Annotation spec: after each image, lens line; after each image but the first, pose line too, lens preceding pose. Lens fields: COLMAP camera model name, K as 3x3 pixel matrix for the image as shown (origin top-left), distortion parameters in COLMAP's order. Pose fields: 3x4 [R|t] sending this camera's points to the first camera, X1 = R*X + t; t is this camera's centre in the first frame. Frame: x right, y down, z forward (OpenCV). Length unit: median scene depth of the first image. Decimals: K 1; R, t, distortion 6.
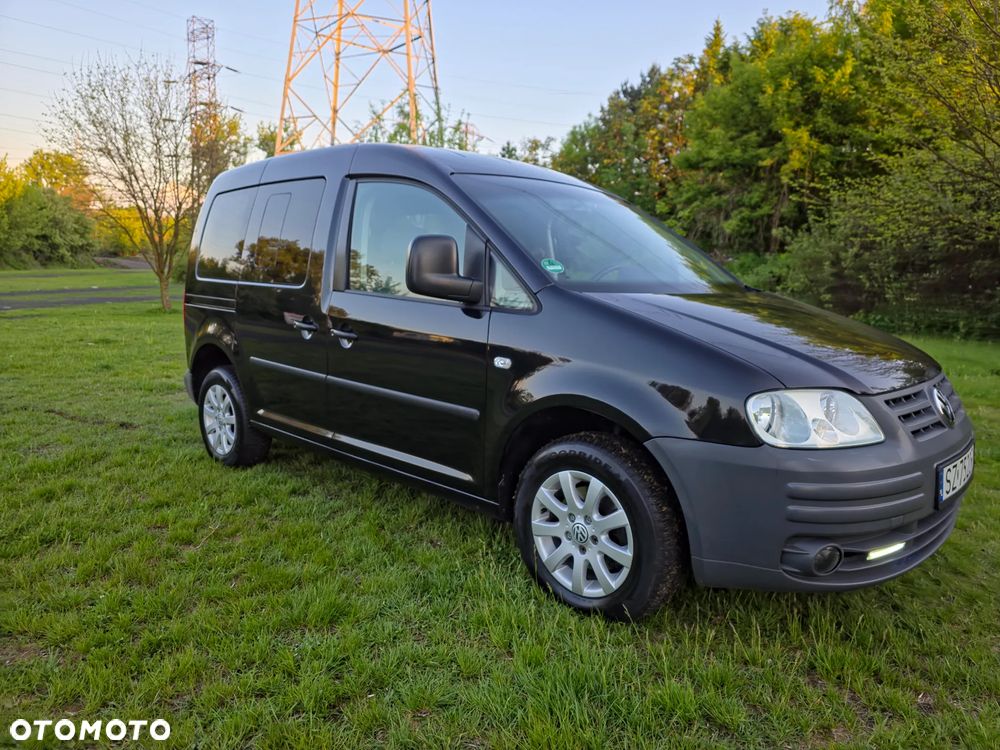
lens RADIAL K [[674.2, 0, 511.8], [0, 674.2, 389.0], [0, 0, 1]] dist [0.059779, -0.054697]
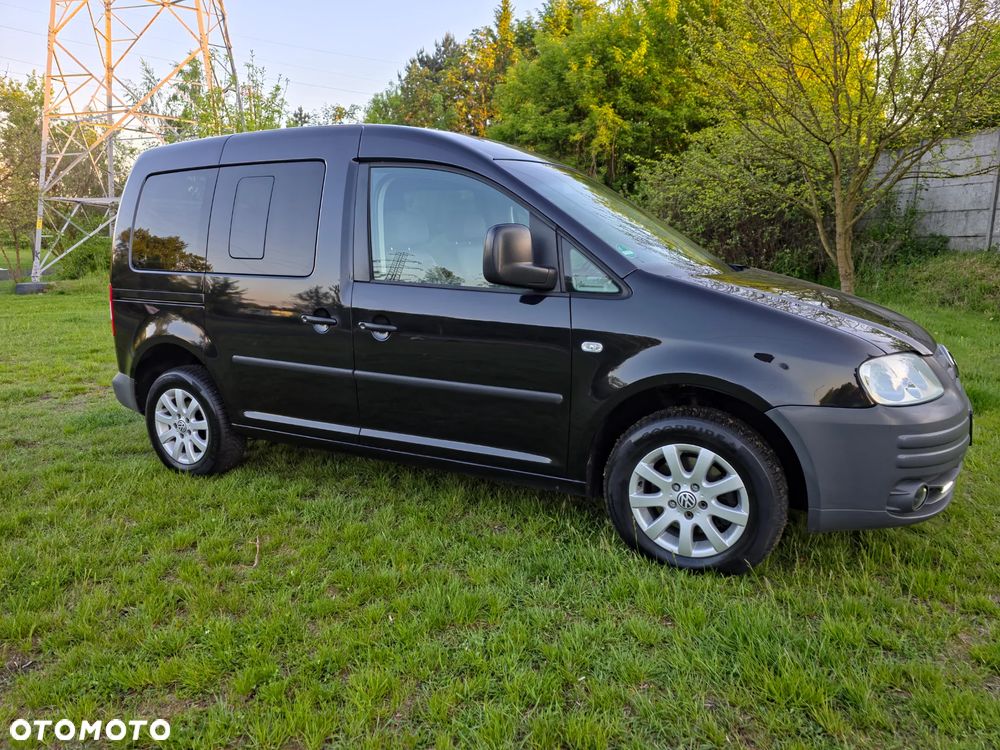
lens RADIAL K [[674.2, 0, 489.3], [0, 674.2, 381.6], [0, 0, 1]] dist [0.059779, -0.054697]
pose [[0.965559, -0.076738, 0.248609, -0.051182], [0.068894, 0.996817, 0.040117, -0.004630], [-0.250897, -0.021607, 0.967773, 0.003629]]
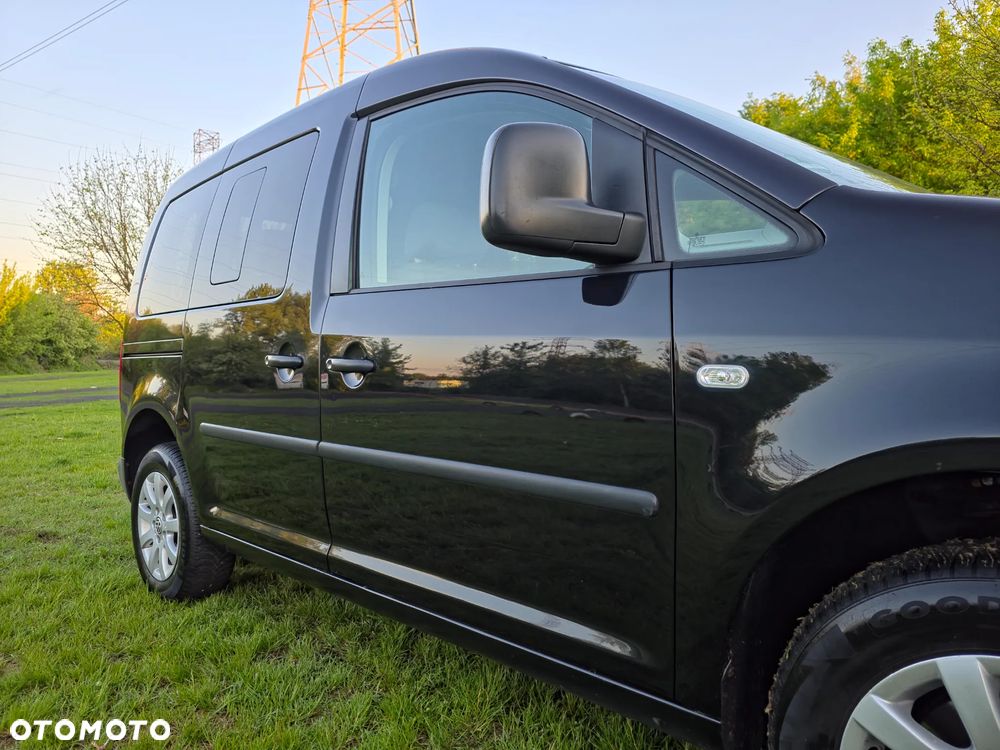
lens RADIAL K [[674.2, 0, 495.1], [0, 674.2, 373.5], [0, 0, 1]] dist [0.059779, -0.054697]
pose [[0.999154, -0.037509, -0.016879, -0.017931], [0.034563, 0.988112, -0.149801, 0.002089], [0.022297, 0.149091, 0.988572, 0.067978]]
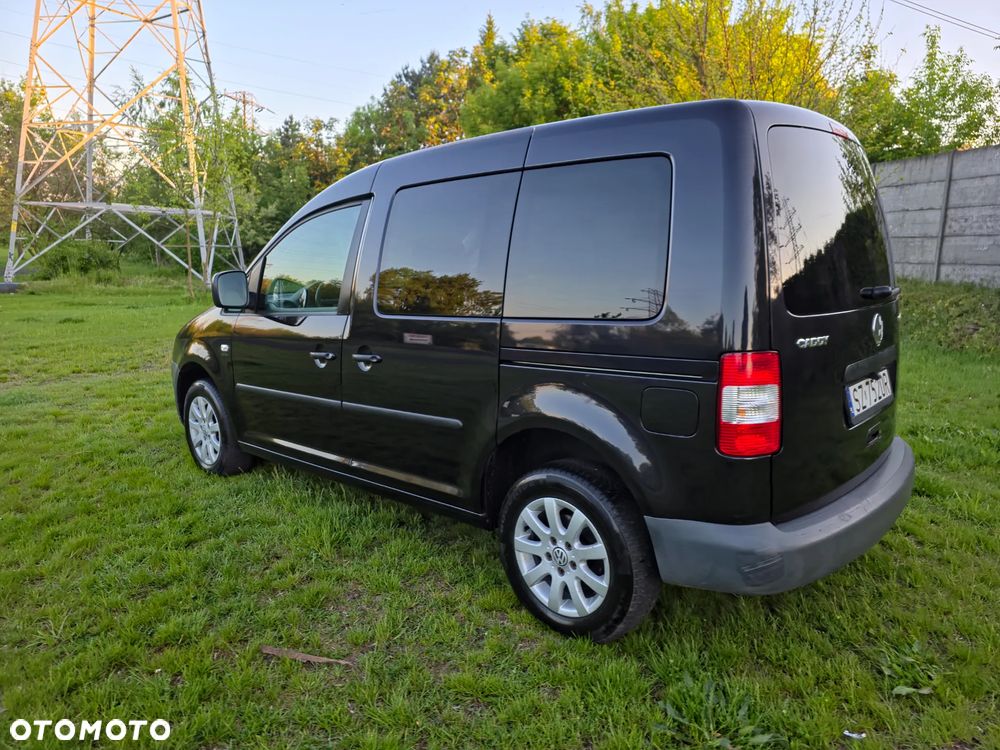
lens RADIAL K [[674.2, 0, 508.5], [0, 674.2, 372.7], [0, 0, 1]] dist [0.059779, -0.054697]
pose [[0.958733, -0.053961, 0.279141, 0.005229], [0.050845, 0.998537, 0.018395, 0.002722], [-0.279725, -0.003443, 0.960074, -0.081104]]
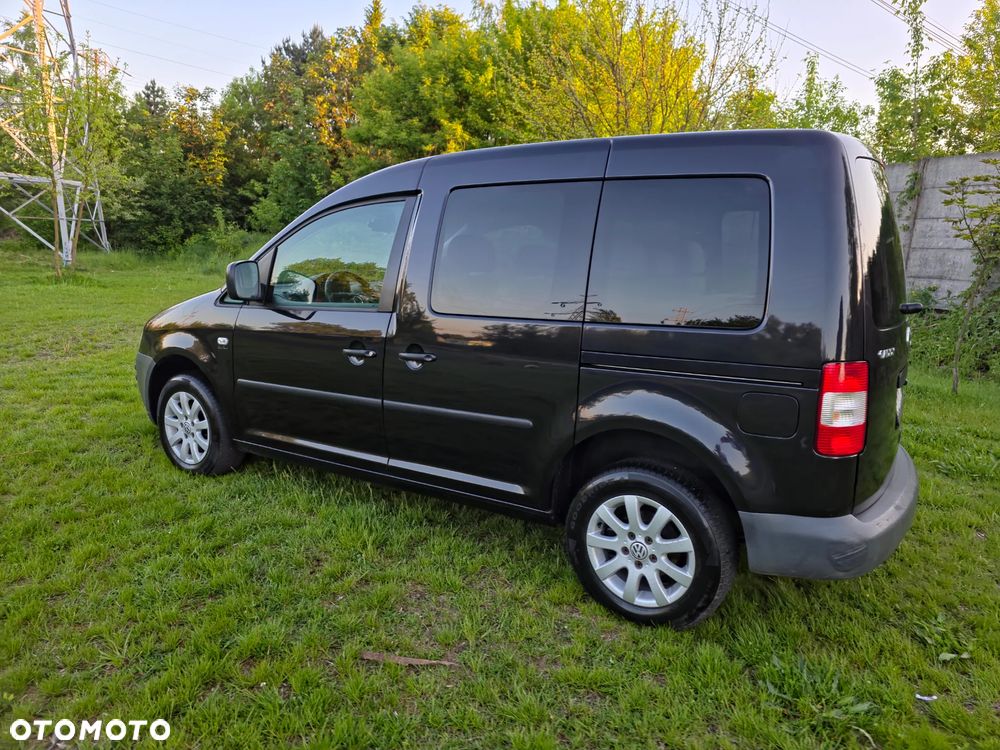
lens RADIAL K [[674.2, 0, 504.3], [0, 674.2, 372.6], [0, 0, 1]] dist [0.059779, -0.054697]
pose [[0.894994, -0.048123, 0.443475, -0.030692], [0.033827, 0.998623, 0.040098, -0.001156], [-0.444794, -0.020886, 0.895389, -0.070156]]
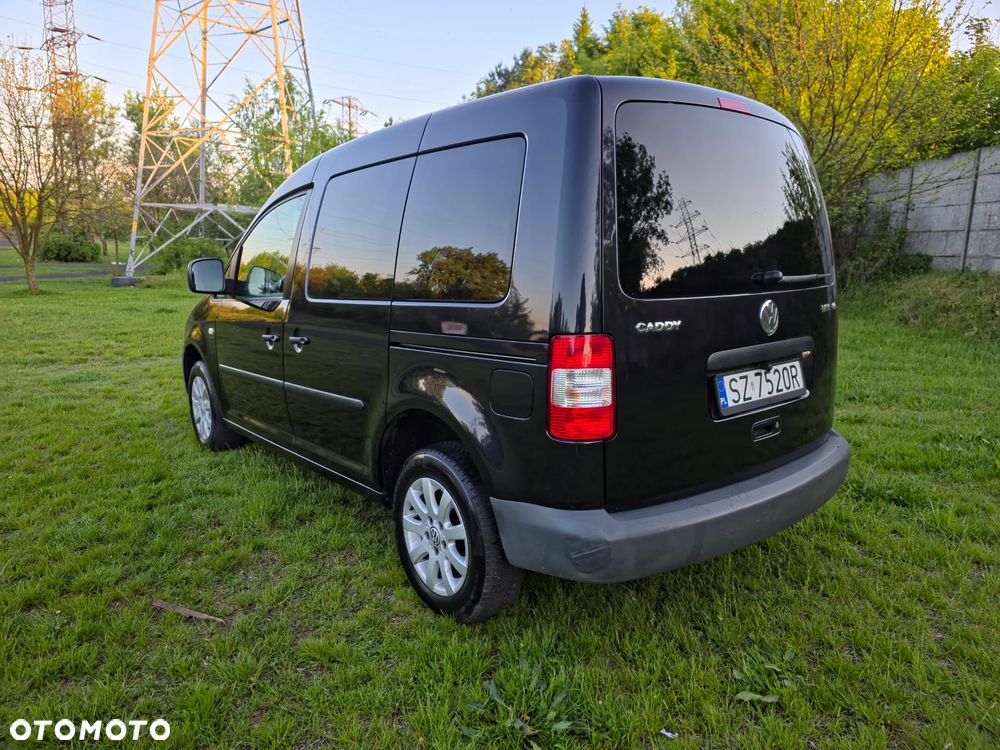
lens RADIAL K [[674.2, 0, 494.9], [0, 674.2, 378.2], [0, 0, 1]] dist [0.059779, -0.054697]
pose [[0.991820, -0.029247, 0.124247, 0.041615], [0.026533, 0.999373, 0.023444, 0.006908], [-0.124855, -0.019955, 0.991974, -0.089973]]
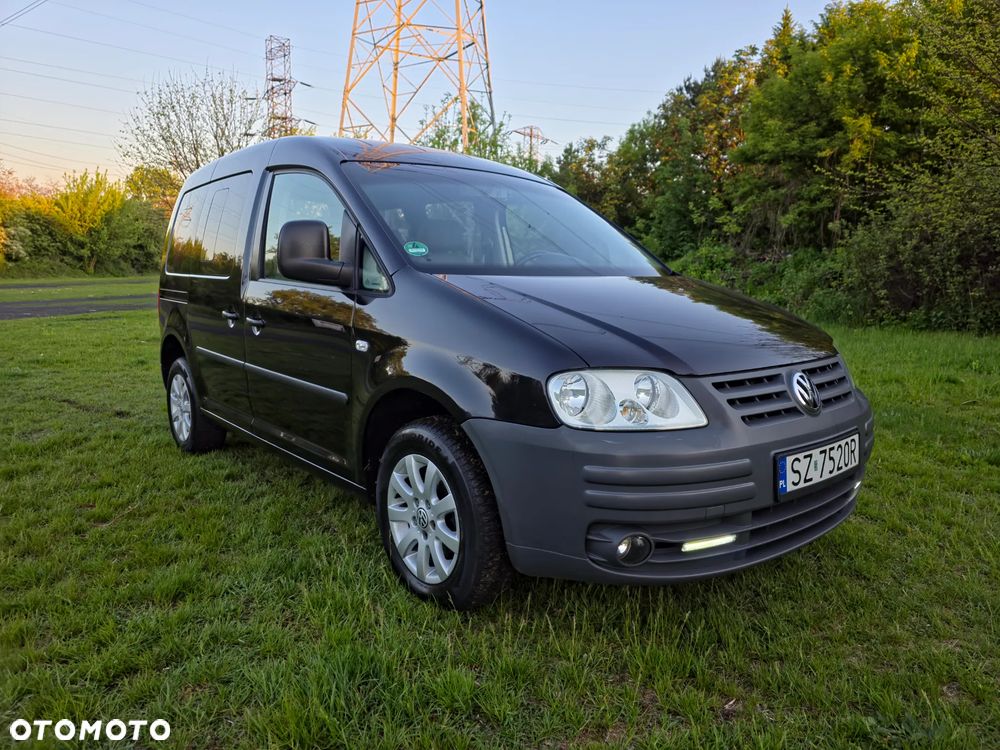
lens RADIAL K [[674.2, 0, 498.2], [0, 674.2, 378.7], [0, 0, 1]] dist [0.059779, -0.054697]
pose [[0.992831, 0.006100, -0.119367, 0.036321], [-0.008206, 0.999819, -0.017154, 0.002979], [0.119241, 0.018010, 0.992702, 0.003805]]
